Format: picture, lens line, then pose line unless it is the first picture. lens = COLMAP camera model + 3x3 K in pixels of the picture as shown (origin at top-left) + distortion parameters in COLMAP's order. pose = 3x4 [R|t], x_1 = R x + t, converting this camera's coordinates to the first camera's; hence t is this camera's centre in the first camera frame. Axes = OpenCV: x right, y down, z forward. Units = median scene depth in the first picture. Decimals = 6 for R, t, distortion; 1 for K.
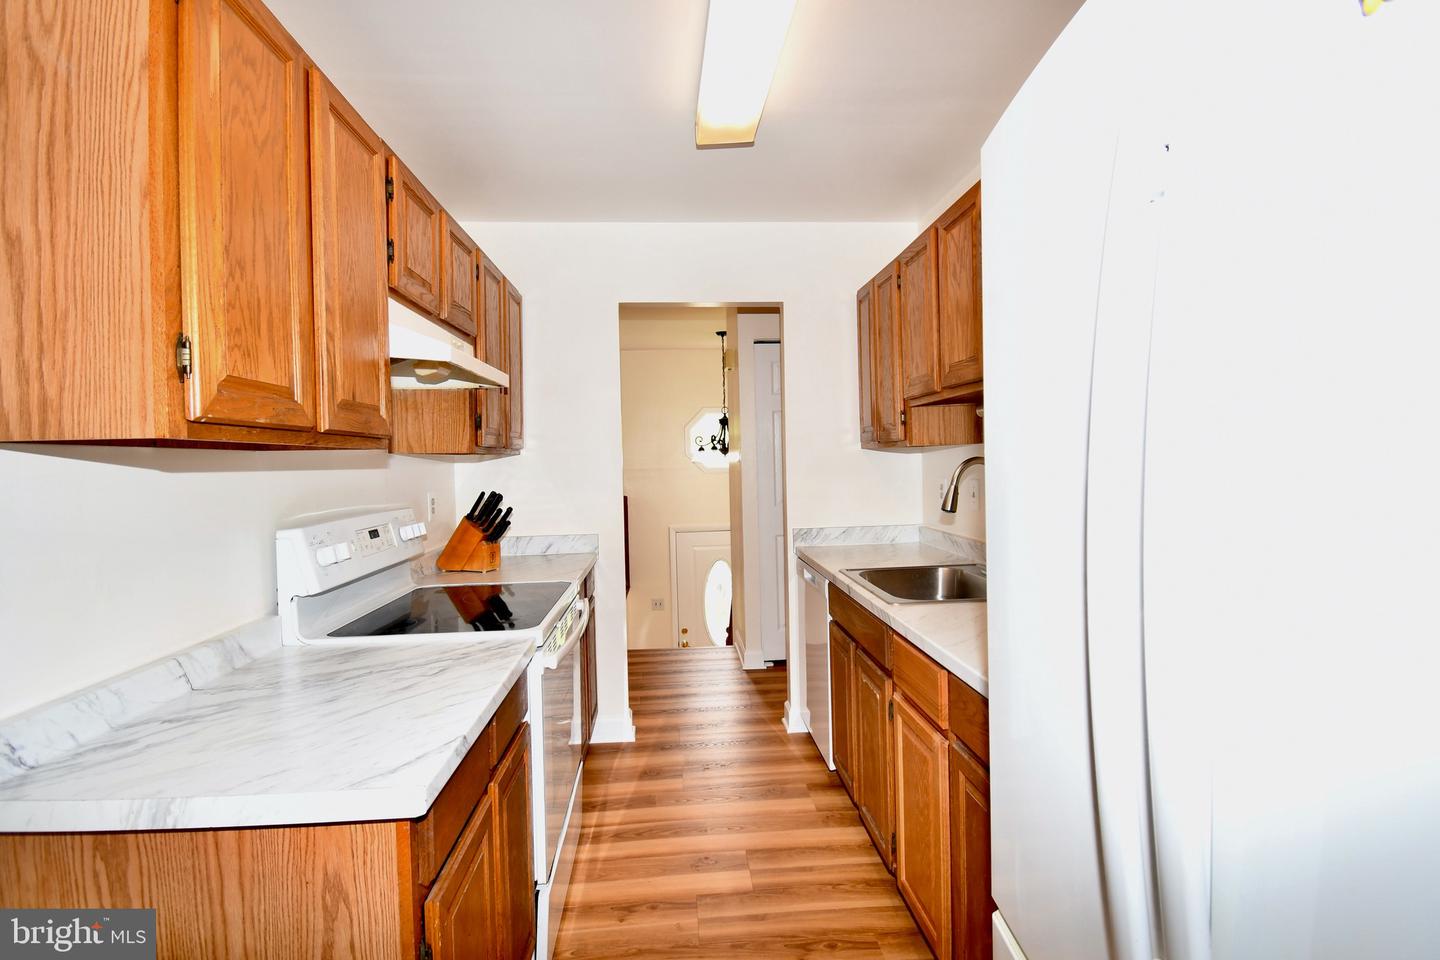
lens RADIAL K [[635.2, 0, 718.9], [0, 635.2, 476.9], [0, 0, 1]] dist [0.021833, -0.026047]
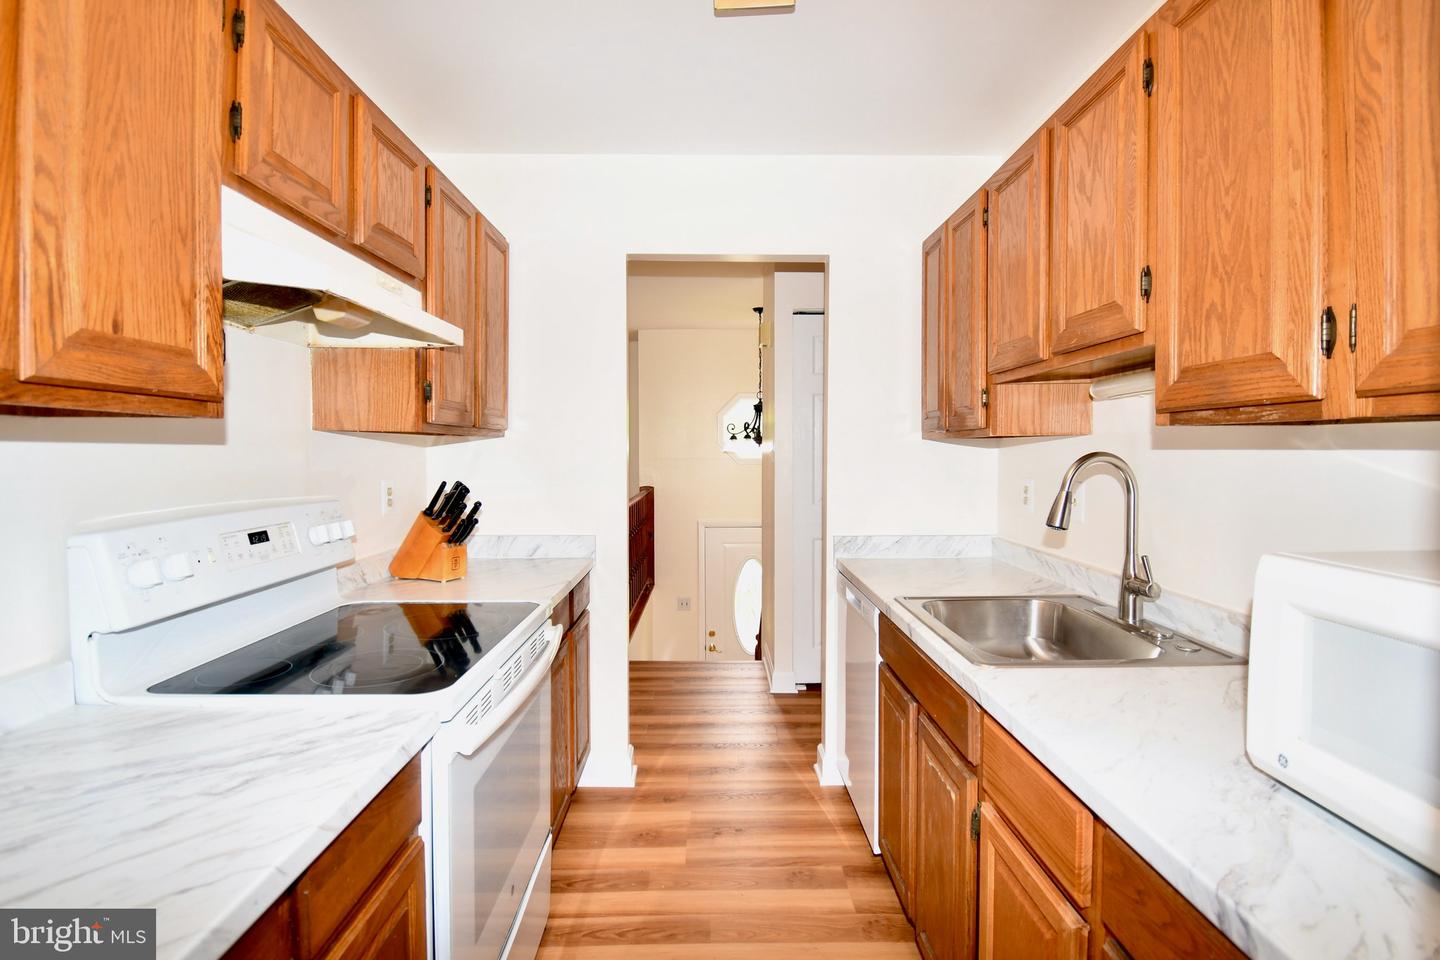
lens RADIAL K [[649.7, 0, 717.7], [0, 649.7, 474.1], [0, 0, 1]] dist [0.024374, -0.028094]
pose [[0.997851, 0.025622, -0.060306, 0.020341], [-0.025017, 0.999629, 0.010776, -0.003269], [0.060559, -0.009244, 0.998122, 0.196633]]
